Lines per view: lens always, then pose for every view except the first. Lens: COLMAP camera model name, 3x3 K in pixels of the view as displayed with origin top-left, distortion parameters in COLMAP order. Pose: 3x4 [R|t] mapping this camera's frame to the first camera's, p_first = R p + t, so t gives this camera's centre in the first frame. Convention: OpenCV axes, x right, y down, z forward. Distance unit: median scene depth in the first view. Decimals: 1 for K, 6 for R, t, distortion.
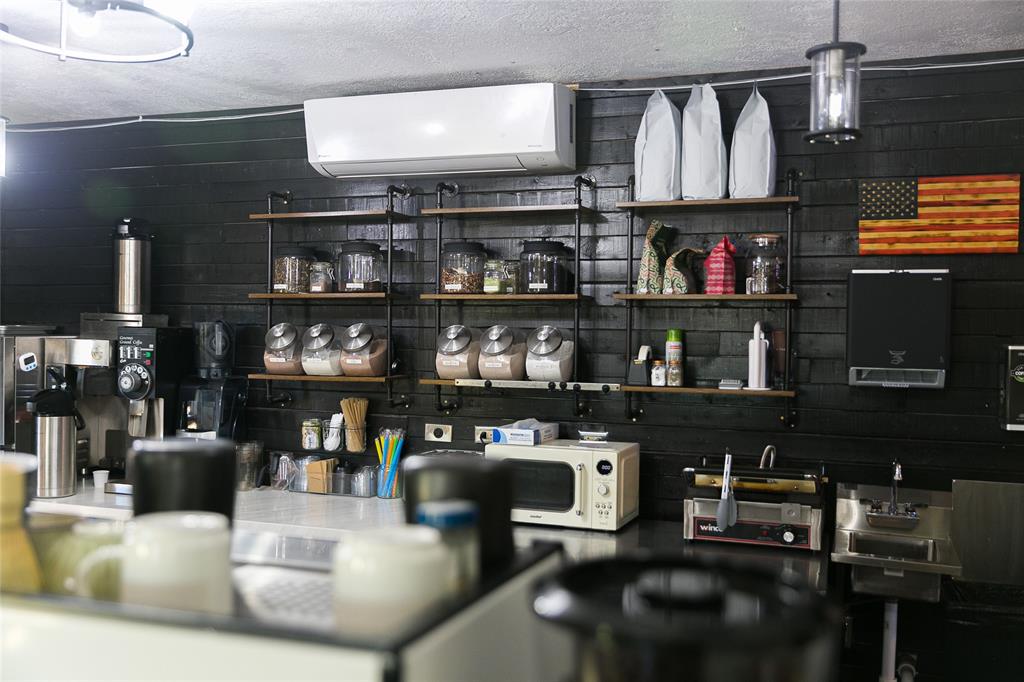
lens RADIAL K [[995.1, 0, 511.7], [0, 995.1, 341.0], [0, 0, 1]] dist [0.009440, 0.000000]
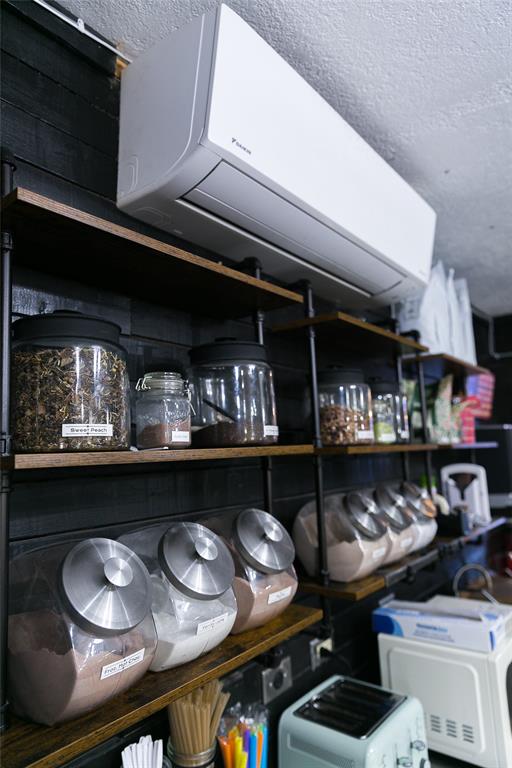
lens RADIAL K [[505.3, 0, 255.7], [0, 505.3, 382.7], [0, 0, 1]] dist [0.004277, 0.000257]
pose [[0.316236, 0.102786, 0.943096, -0.385469], [0.045233, 0.991349, -0.123212, -0.048078], [-0.947602, 0.081623, 0.308850, 0.912983]]
